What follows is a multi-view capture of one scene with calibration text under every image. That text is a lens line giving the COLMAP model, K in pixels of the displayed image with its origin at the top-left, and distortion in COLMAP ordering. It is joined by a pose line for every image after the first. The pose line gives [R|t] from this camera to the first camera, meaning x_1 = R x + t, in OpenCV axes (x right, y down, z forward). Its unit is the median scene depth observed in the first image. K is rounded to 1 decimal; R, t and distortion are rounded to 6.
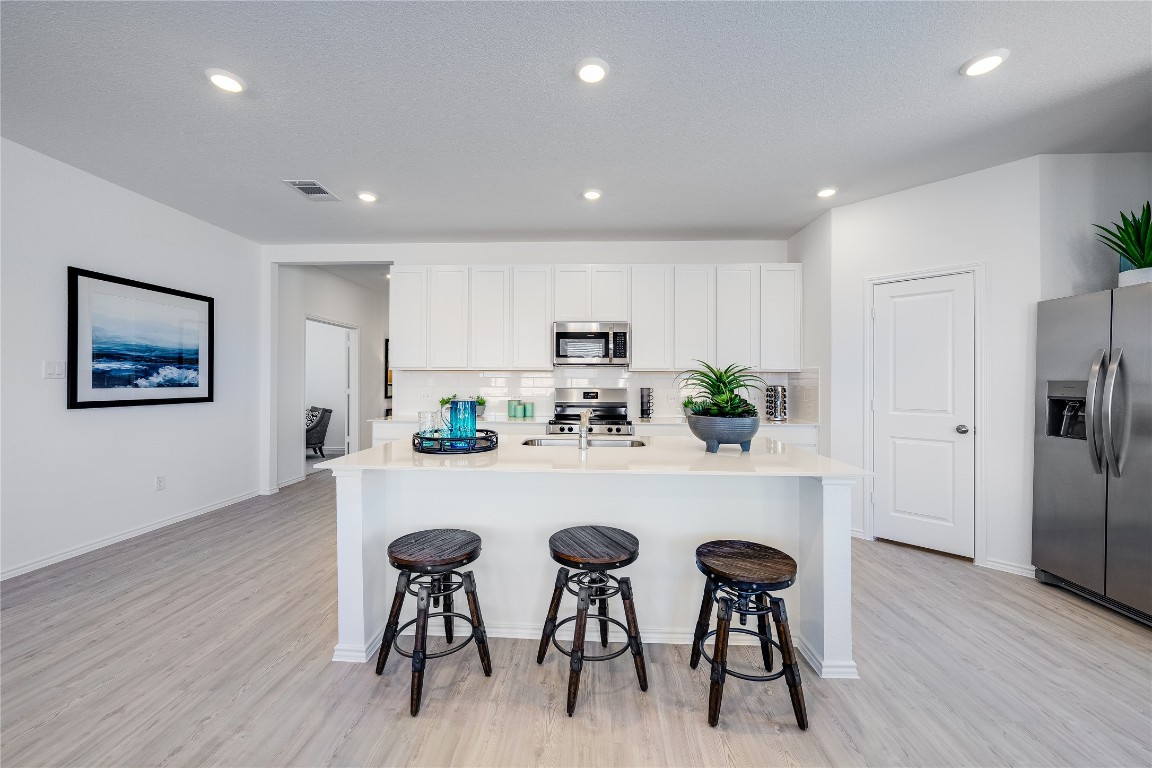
lens RADIAL K [[425.7, 0, 576.0], [0, 425.7, 384.0], [0, 0, 1]] dist [-0.000482, 0.000019]
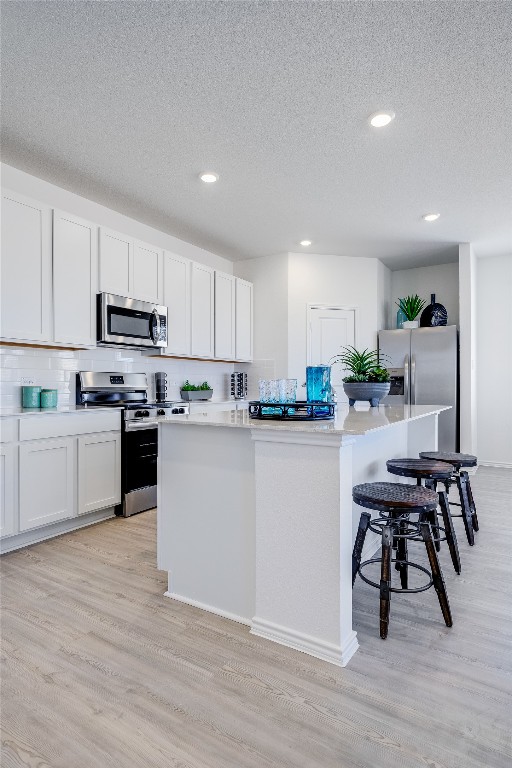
lens RADIAL K [[415.3, 0, 256.0], [0, 415.3, 384.0], [0, 0, 1]] dist [-0.001957, -0.000528]
pose [[0.504841, 0.007202, 0.863182, -1.045775], [0.006020, 0.999911, -0.011864, 0.089180], [-0.863191, 0.011186, 0.504753, 0.574430]]
